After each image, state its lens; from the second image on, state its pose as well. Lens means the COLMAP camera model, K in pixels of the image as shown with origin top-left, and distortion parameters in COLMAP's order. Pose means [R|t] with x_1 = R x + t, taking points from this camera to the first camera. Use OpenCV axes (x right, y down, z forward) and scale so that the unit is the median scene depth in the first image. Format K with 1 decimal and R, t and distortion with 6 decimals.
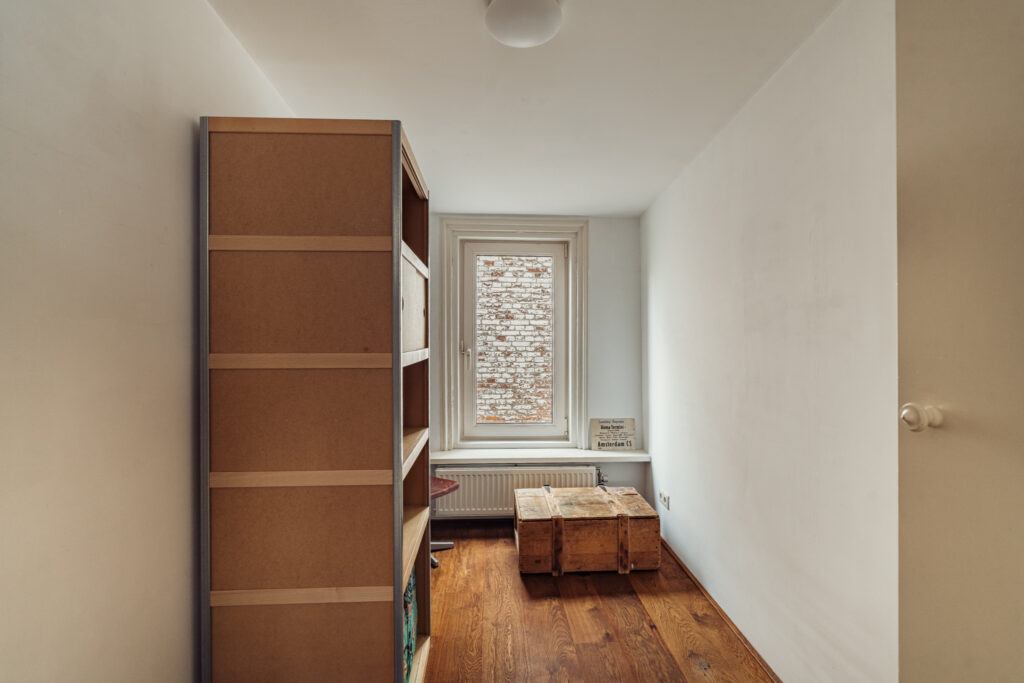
lens RADIAL K [[464.8, 0, 515.4], [0, 464.8, 337.9], [0, 0, 1]] dist [-0.001880, 0.001322]
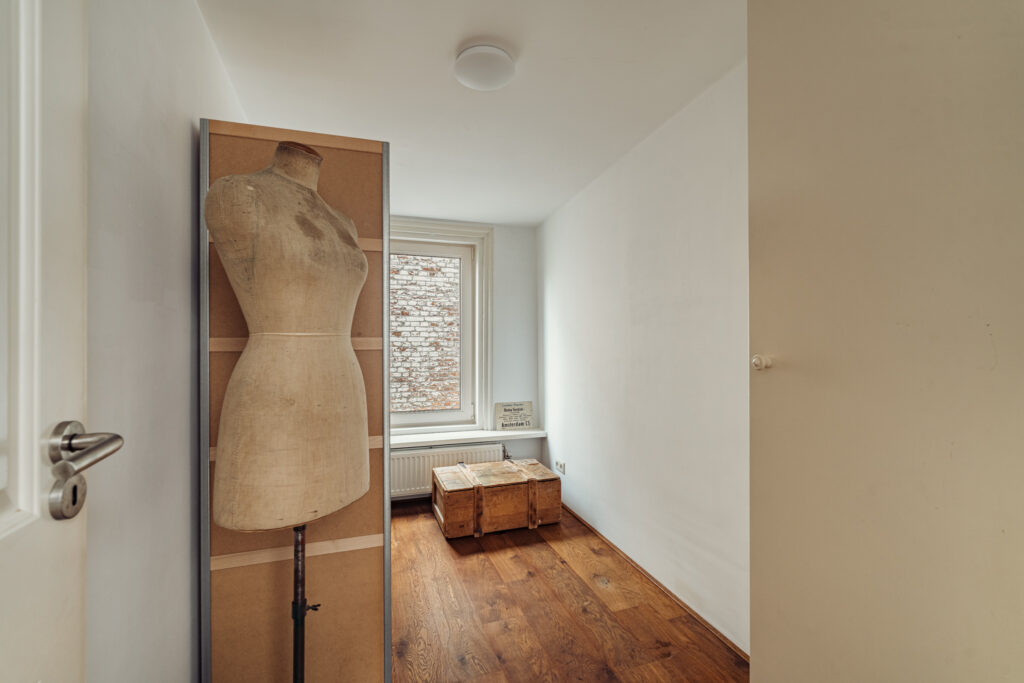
lens RADIAL K [[464.8, 0, 508.4], [0, 464.8, 337.6], [0, 0, 1]] dist [-0.001880, 0.001322]
pose [[0.961446, -0.001111, 0.274990, -0.119474], [0.001177, 0.999999, -0.000076, 0.014469], [-0.274990, 0.000397, 0.961447, -0.098333]]
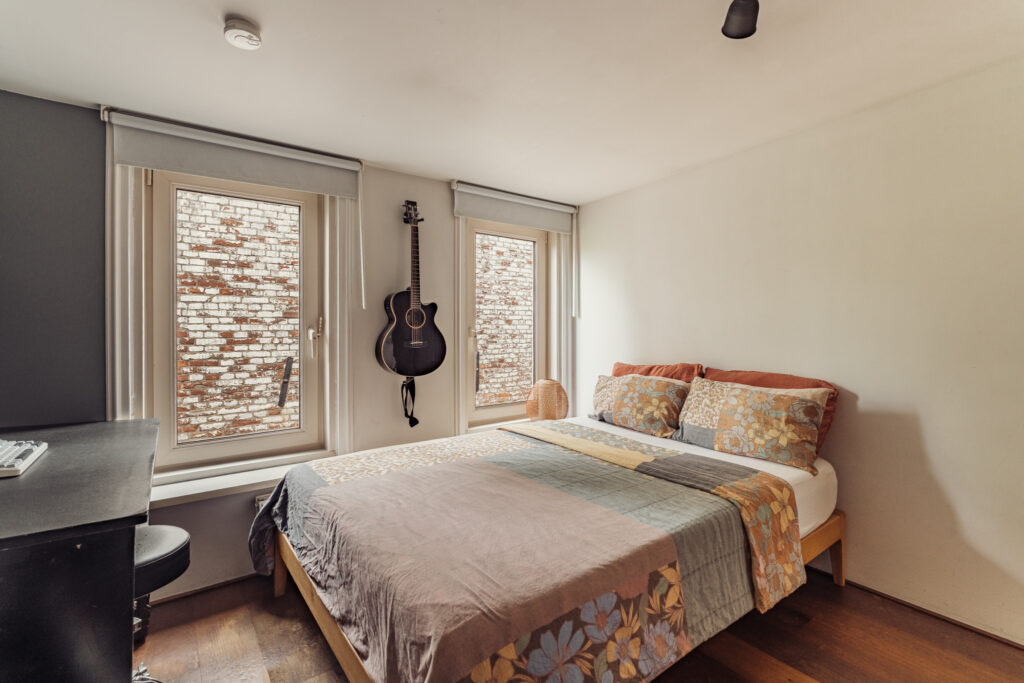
lens RADIAL K [[464.8, 0, 513.7], [0, 464.8, 336.1], [0, 0, 1]] dist [-0.001880, 0.001322]
pose [[0.828956, -0.018669, 0.559002, -1.004278], [0.015287, 0.999826, 0.010722, 0.035086], [-0.559105, -0.000343, 0.829097, 0.118491]]
